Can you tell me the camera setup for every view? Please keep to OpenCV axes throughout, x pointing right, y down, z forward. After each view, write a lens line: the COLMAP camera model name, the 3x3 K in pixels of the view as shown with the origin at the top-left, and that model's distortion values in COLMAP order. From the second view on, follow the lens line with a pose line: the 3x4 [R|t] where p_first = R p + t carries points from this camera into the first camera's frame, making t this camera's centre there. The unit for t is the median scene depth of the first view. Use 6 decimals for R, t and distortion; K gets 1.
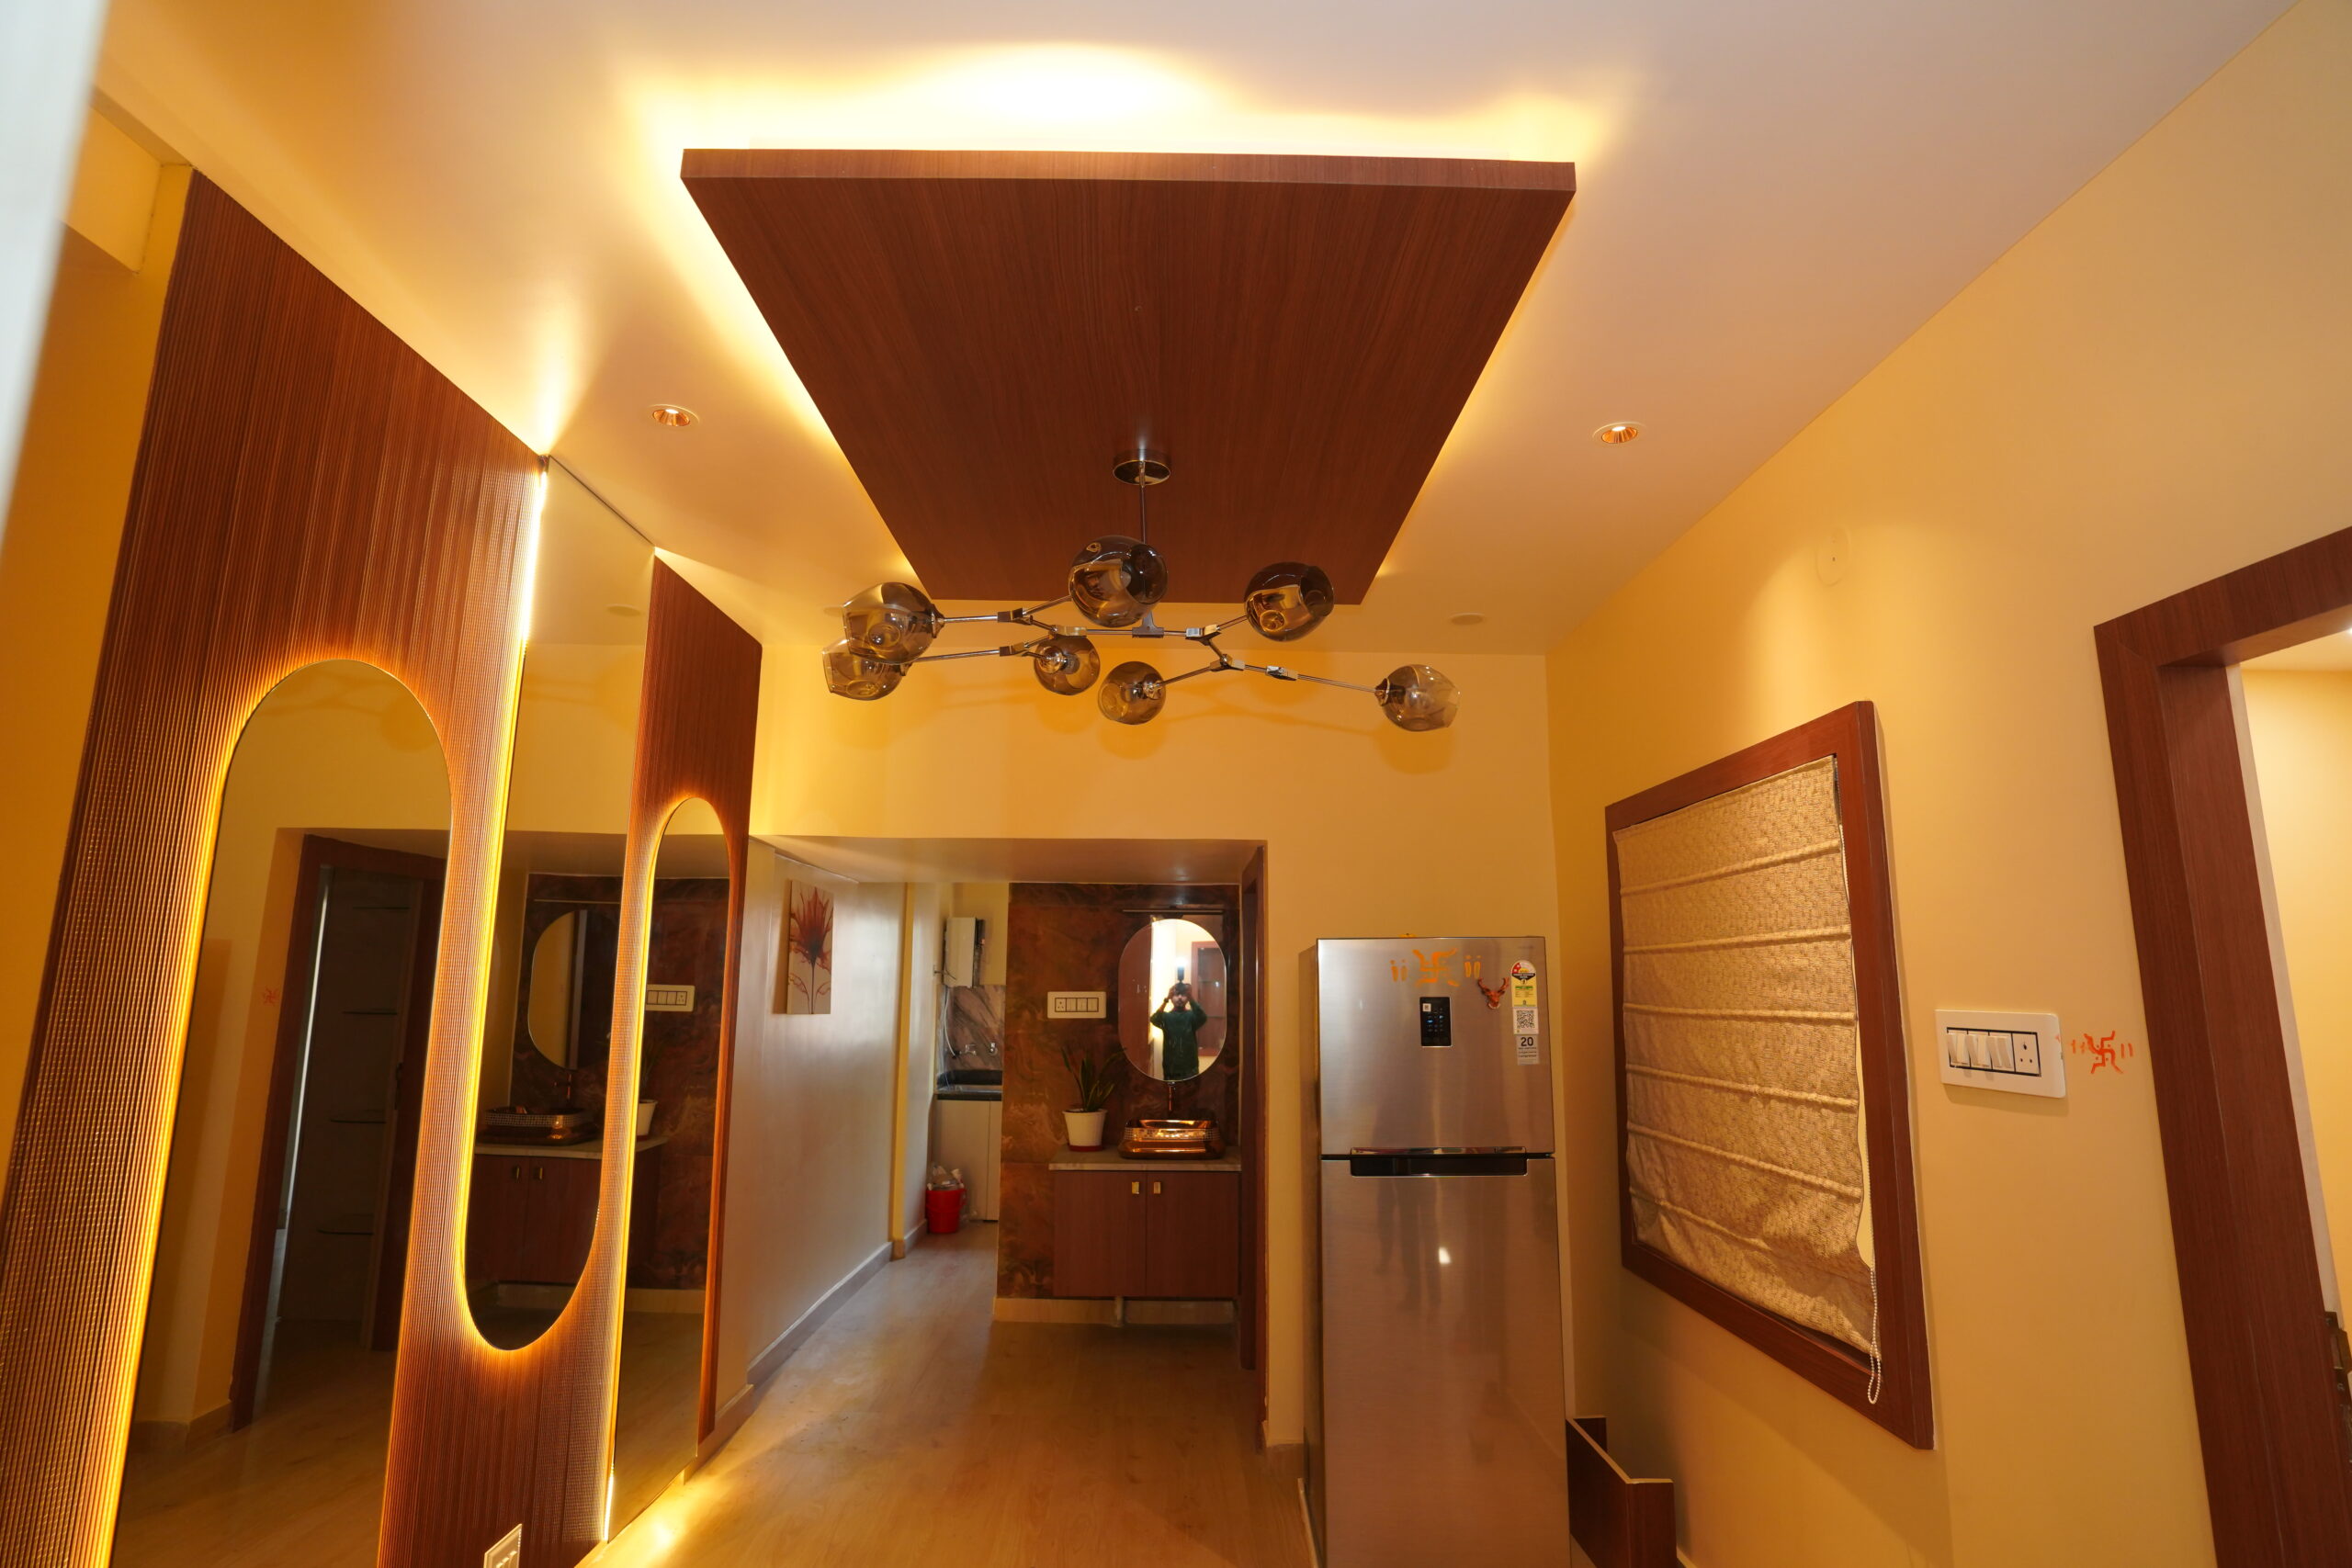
lens RADIAL K [[1270.3, 0, 1176.0], [0, 1270.3, 784.0], [0, 0, 1]] dist [-0.000897, -0.000132]
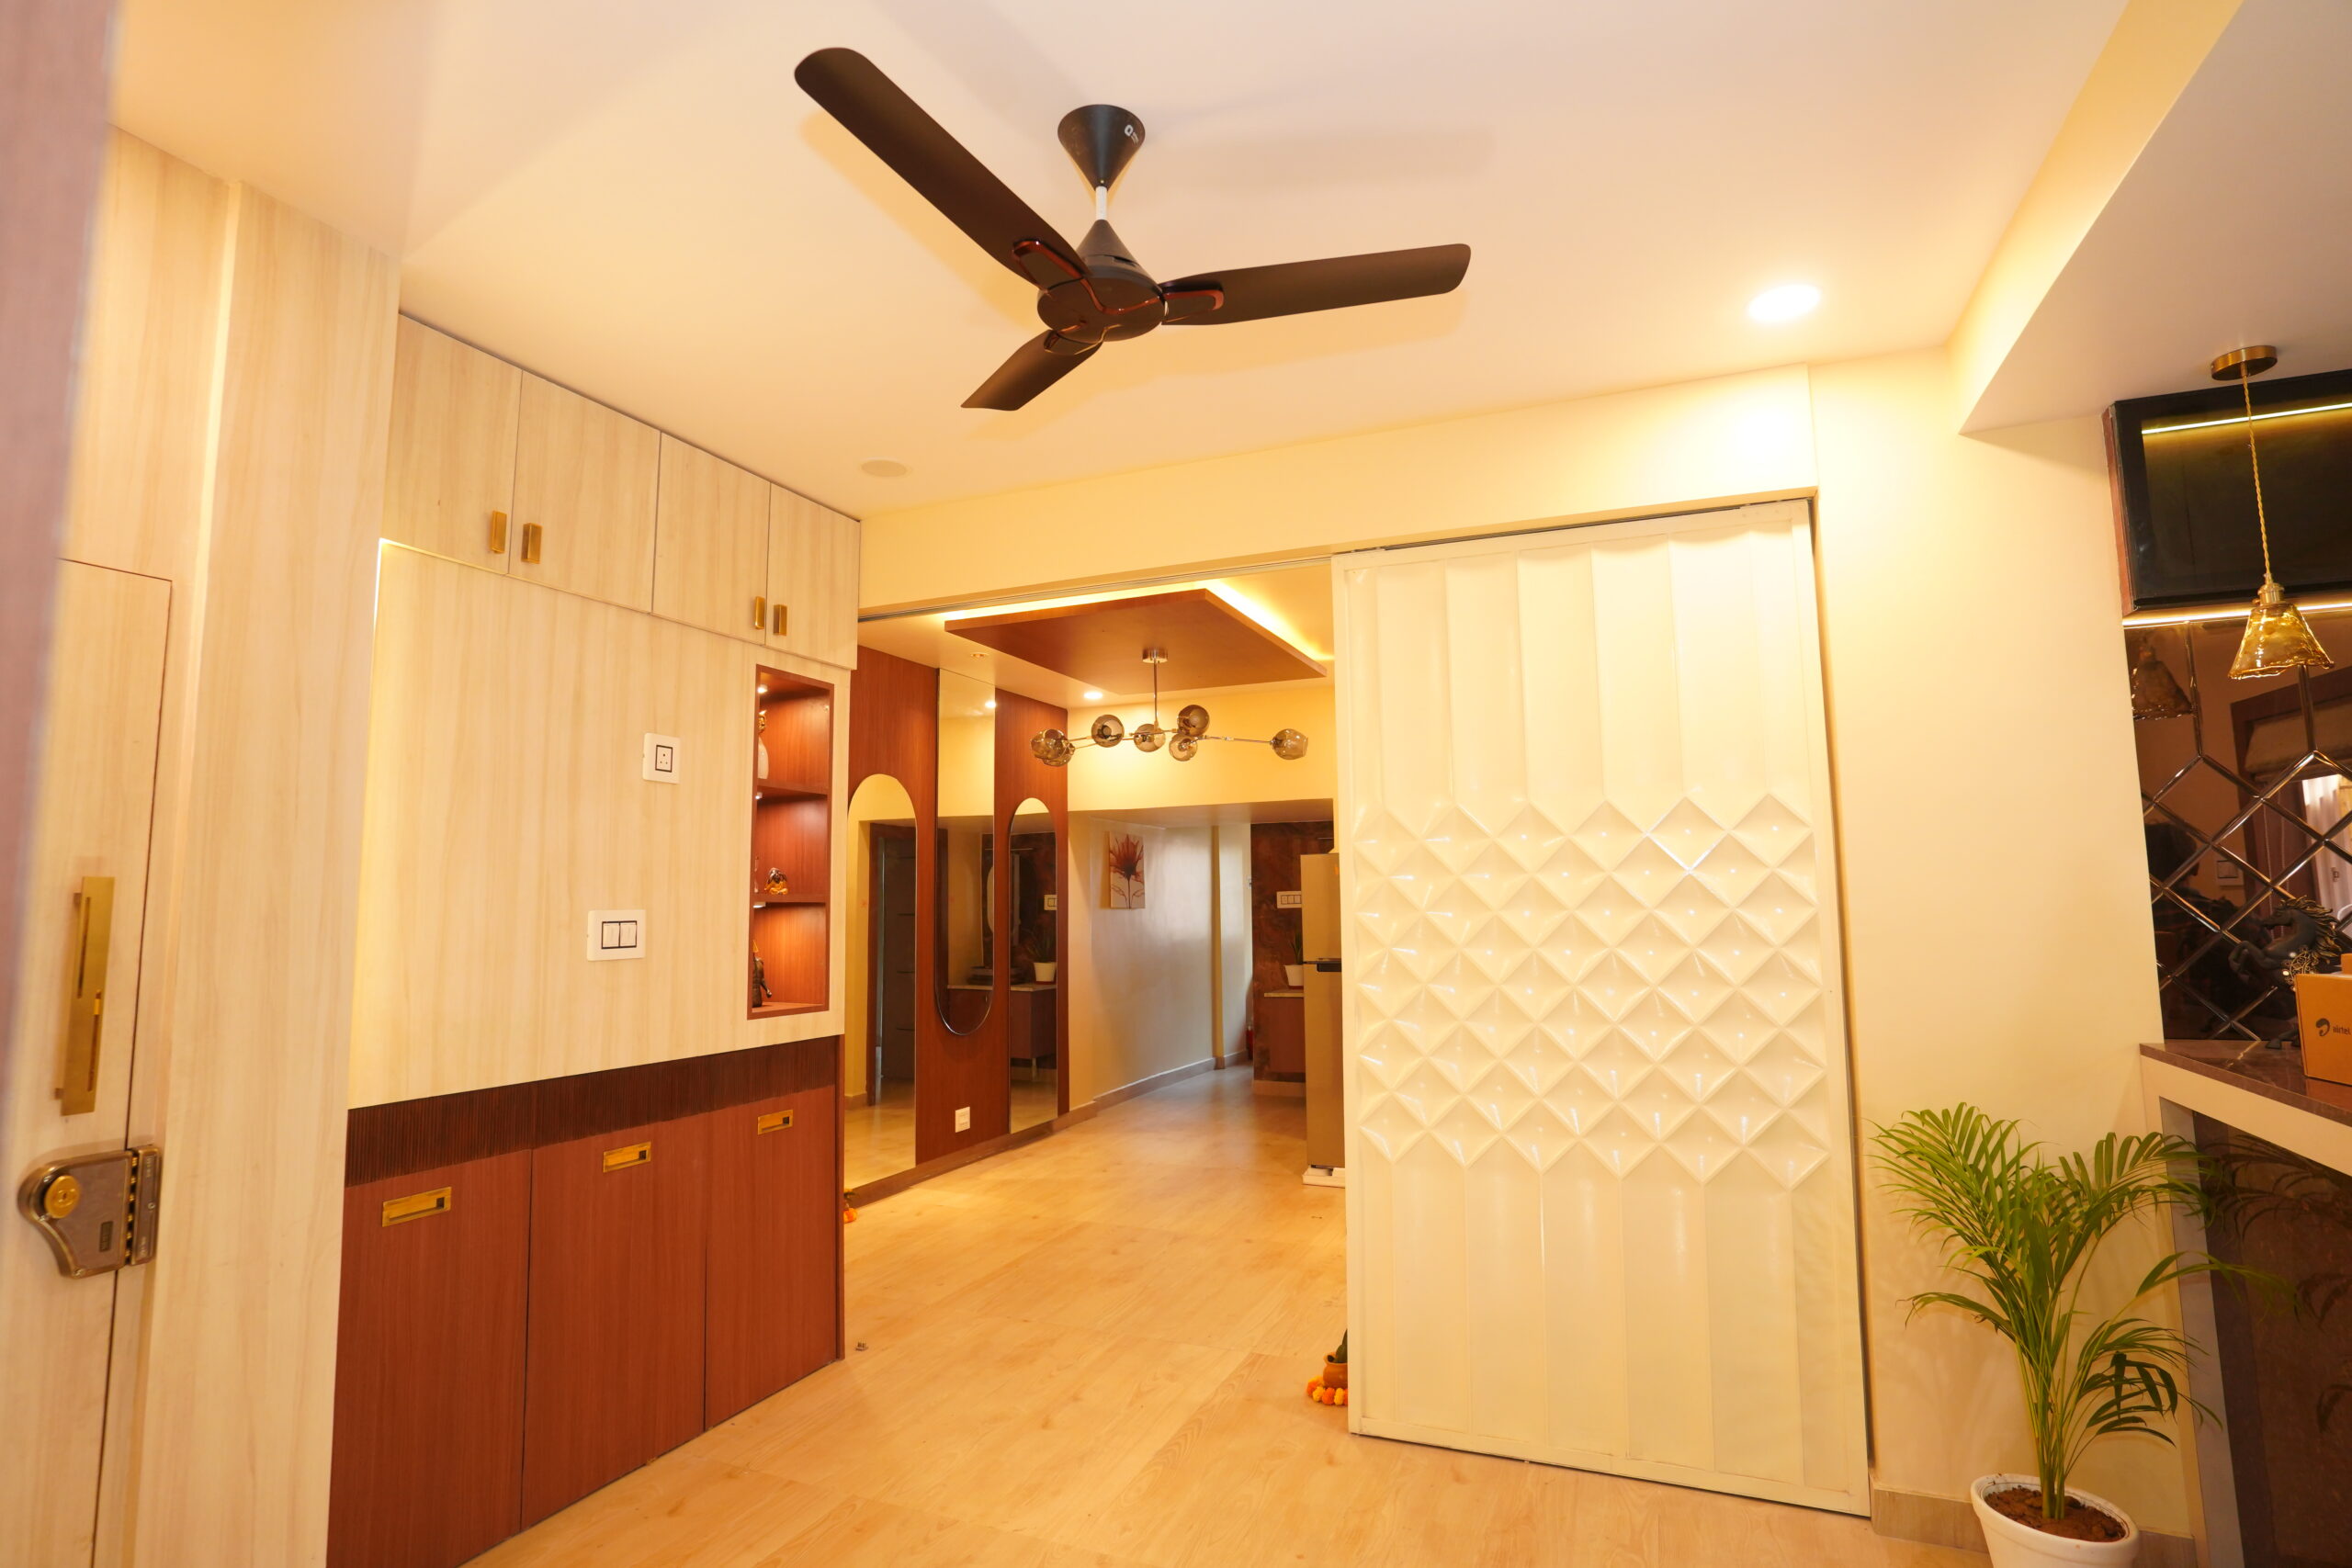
lens RADIAL K [[1167.3, 0, 1176.0], [0, 1167.3, 784.0], [0, 0, 1]] dist [-0.000073, 0.000108]
pose [[0.939925, -0.063576, -0.335409, 0.300423], [0.081479, 0.995889, 0.039564, -0.041999], [0.331515, -0.064516, 0.941242, -0.440706]]
